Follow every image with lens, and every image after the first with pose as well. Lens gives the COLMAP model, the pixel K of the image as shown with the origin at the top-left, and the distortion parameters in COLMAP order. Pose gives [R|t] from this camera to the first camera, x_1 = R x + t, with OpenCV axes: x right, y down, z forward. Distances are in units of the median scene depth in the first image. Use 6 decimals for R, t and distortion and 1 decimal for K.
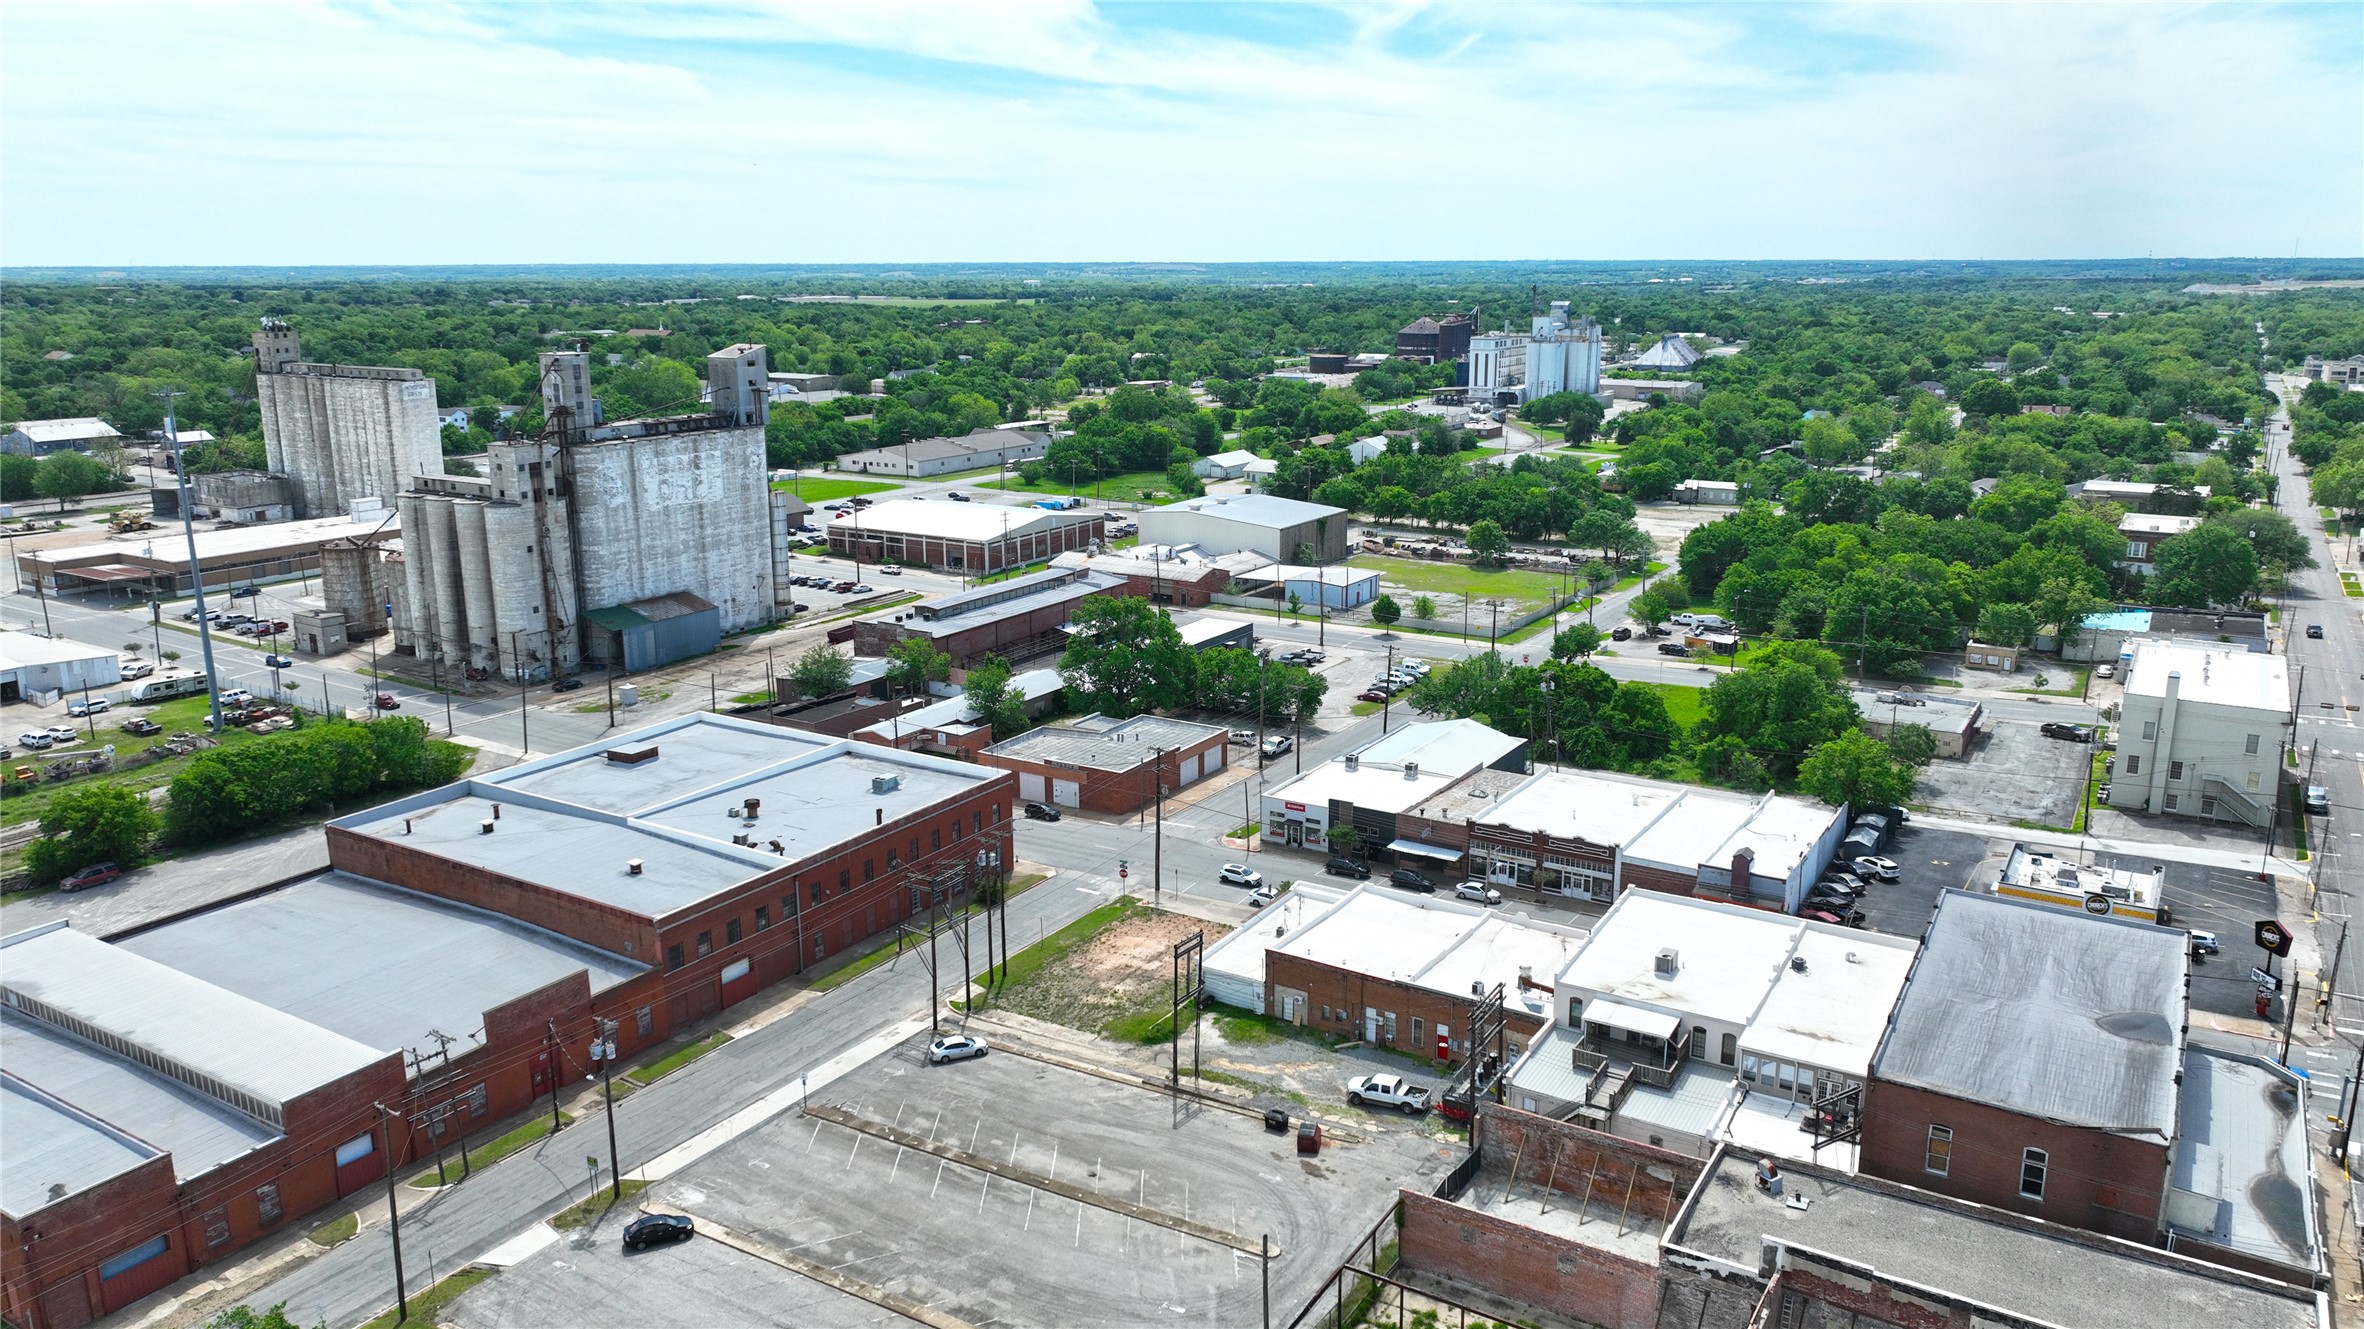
lens RADIAL K [[1661.6, 0, 1186.1], [0, 1661.6, 667.9], [0, 0, 1]] dist [0.006862, 0.006968]
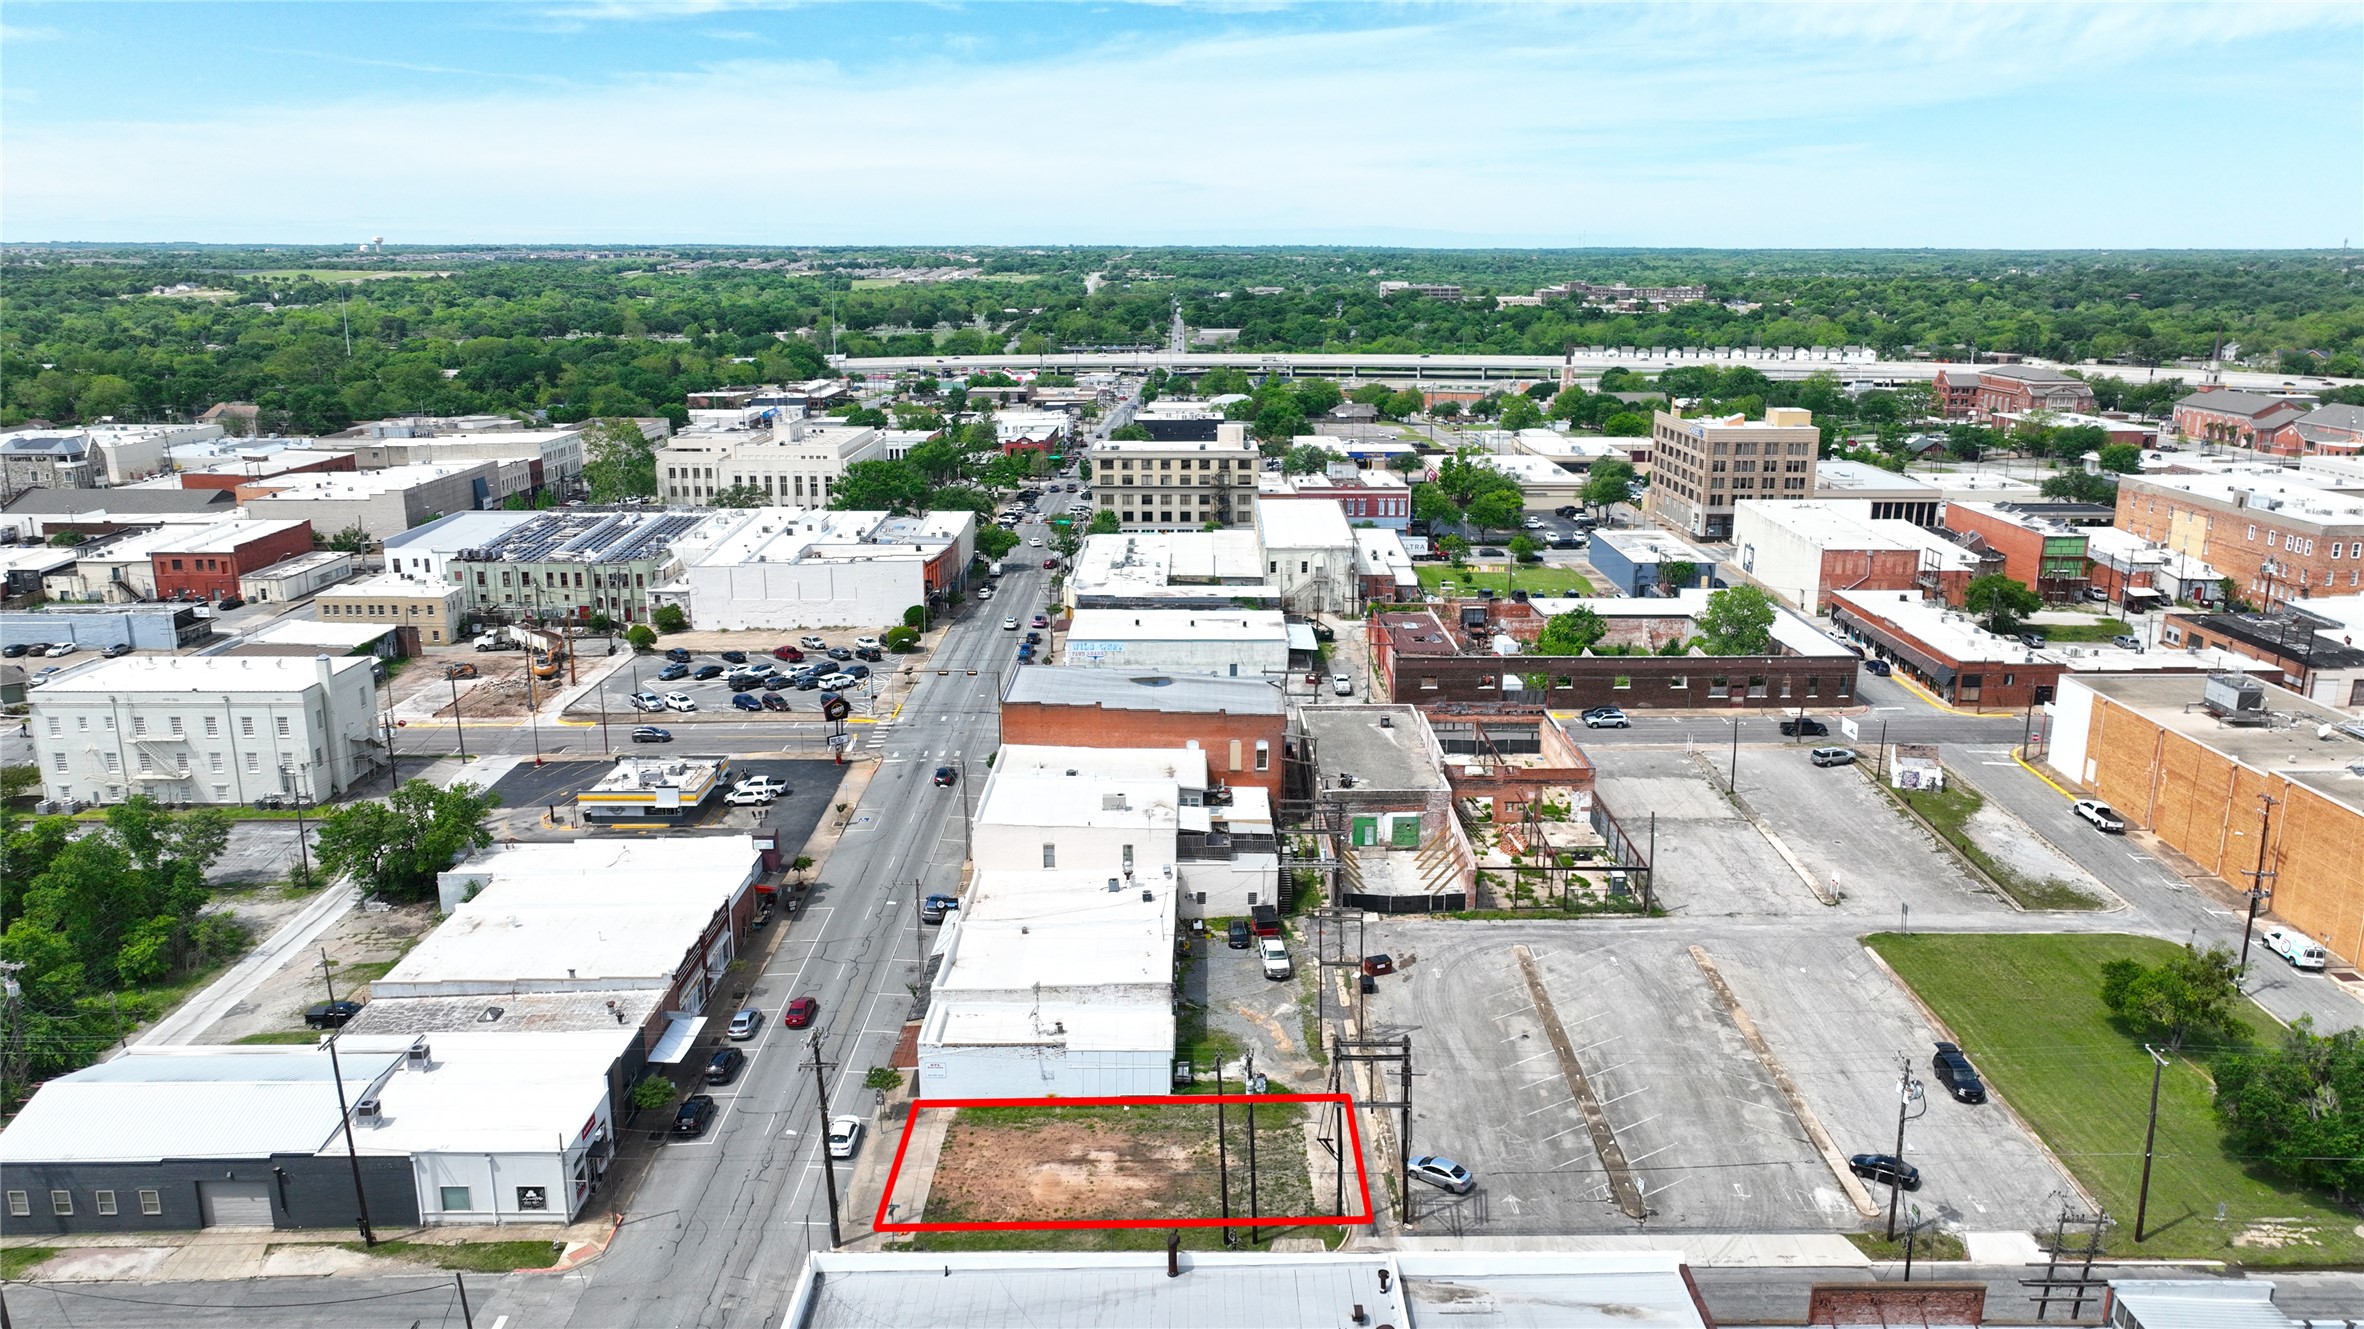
lens RADIAL K [[1661.6, 0, 1186.1], [0, 1661.6, 667.9], [0, 0, 1]] dist [0.006862, 0.006968]
pose [[-0.528846, -0.207560, 0.822946, -0.530566], [0.203475, 0.910350, 0.360363, -0.252308], [-0.823966, 0.358026, -0.439202, 1.026829]]
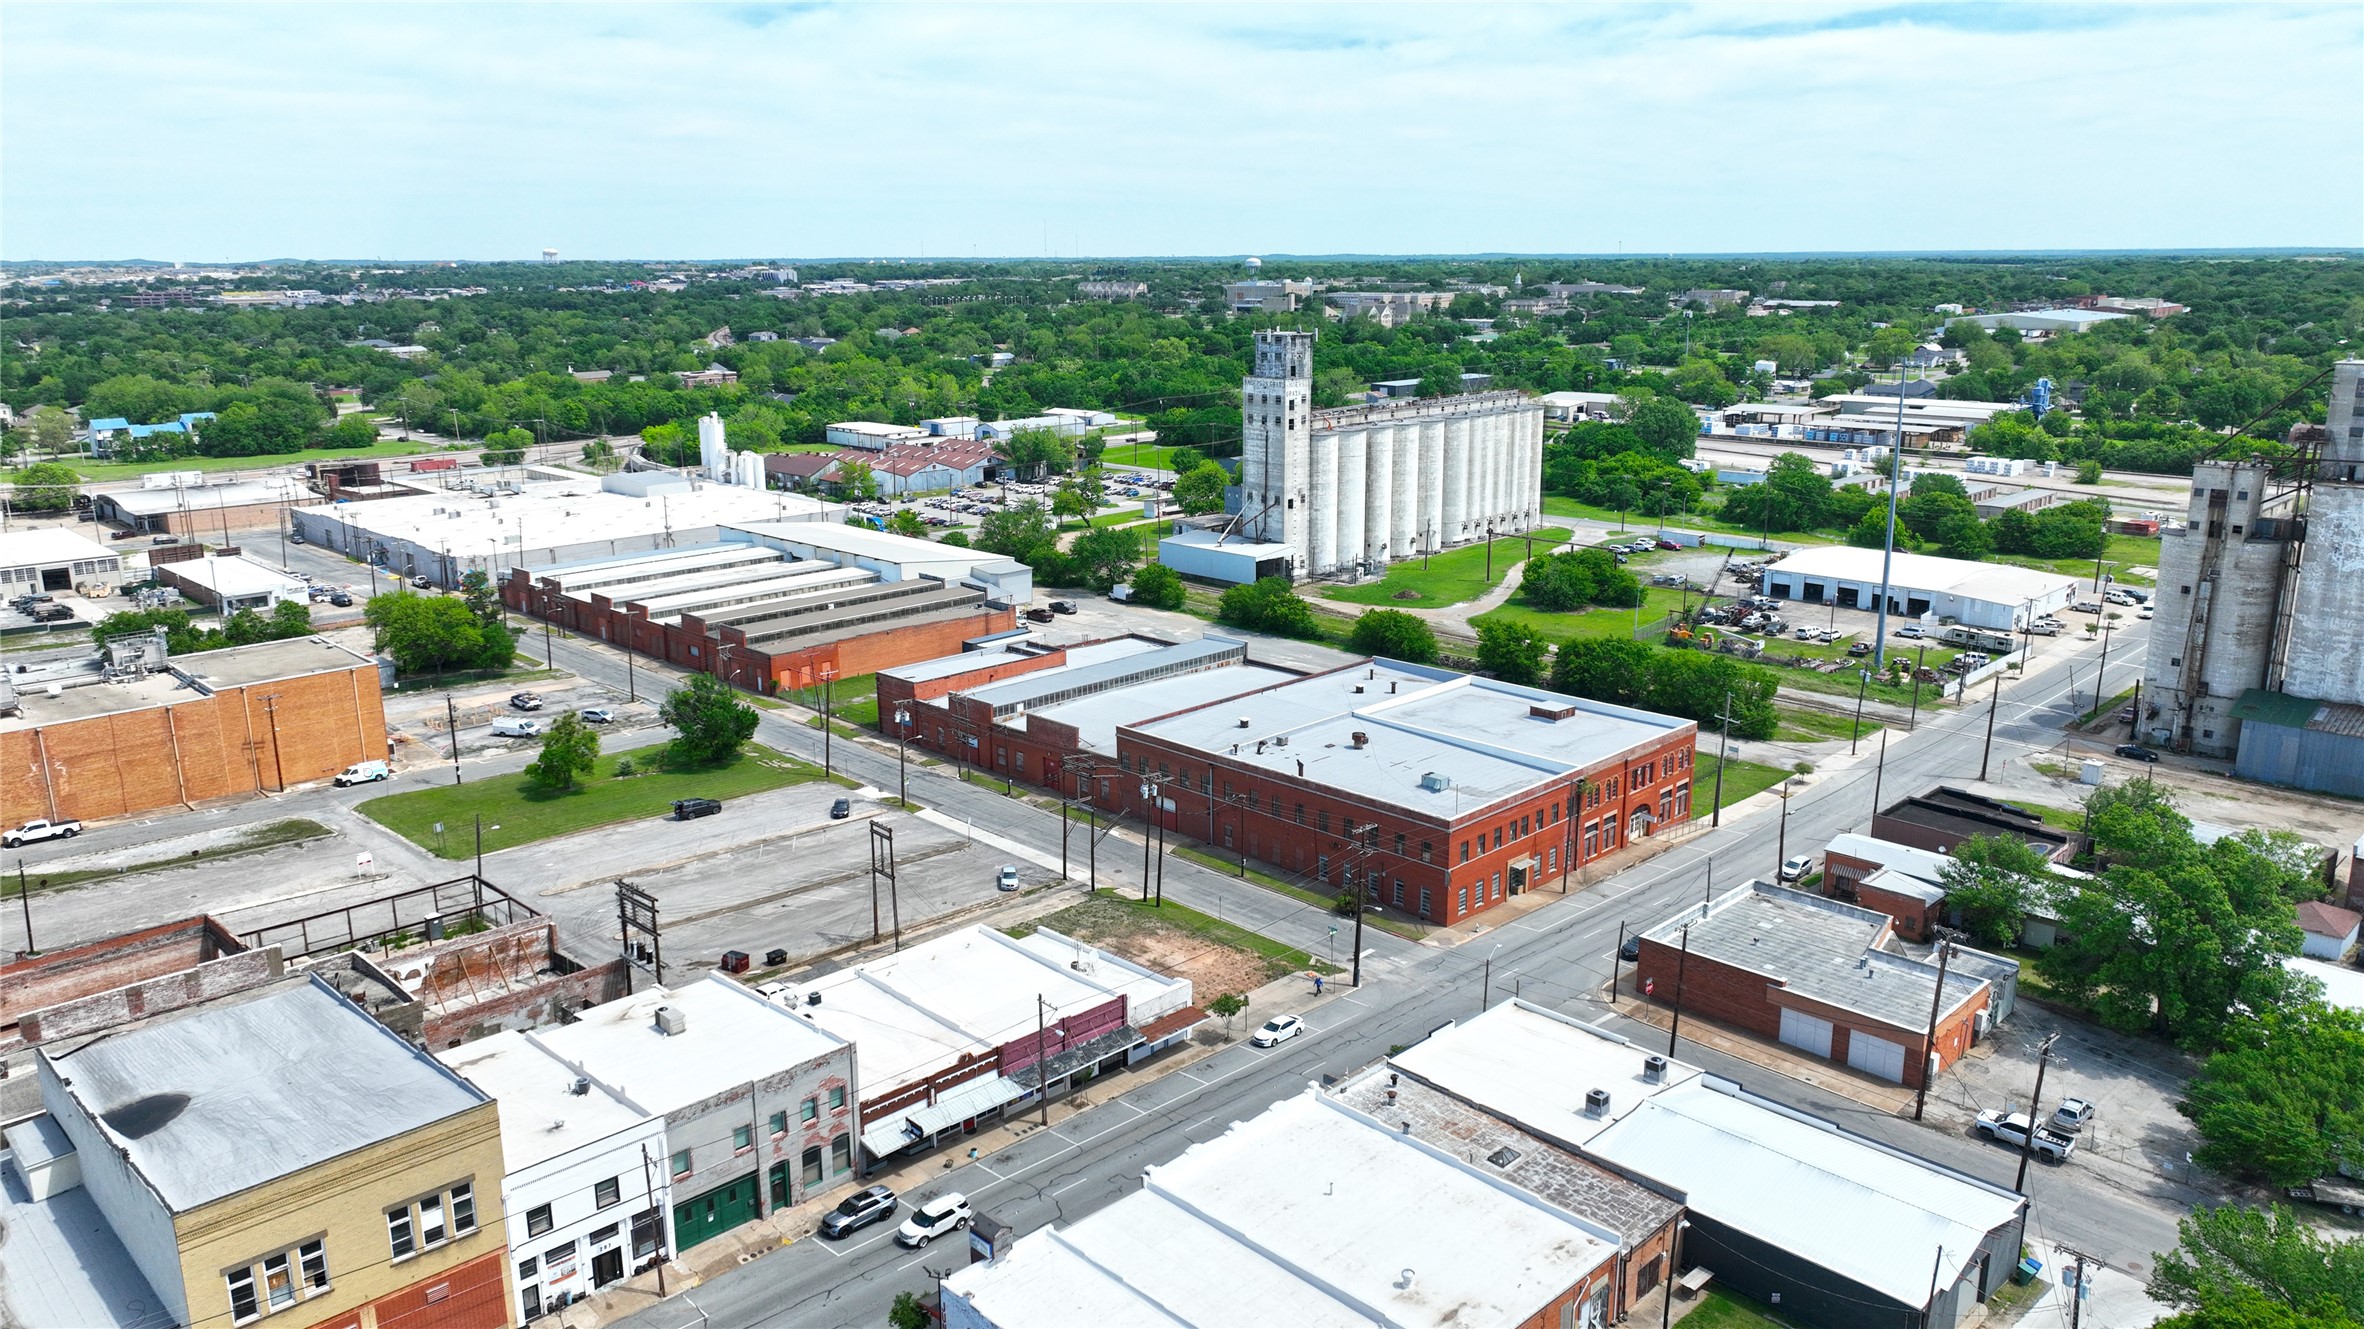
lens RADIAL K [[1661.6, 0, 1186.1], [0, 1661.6, 667.9], [0, 0, 1]] dist [0.006862, 0.006968]
pose [[-0.232559, 0.242136, -0.941959, 0.729346], [-0.223054, 0.929420, 0.293983, -0.238507], [0.946659, 0.278476, -0.162136, 0.952191]]
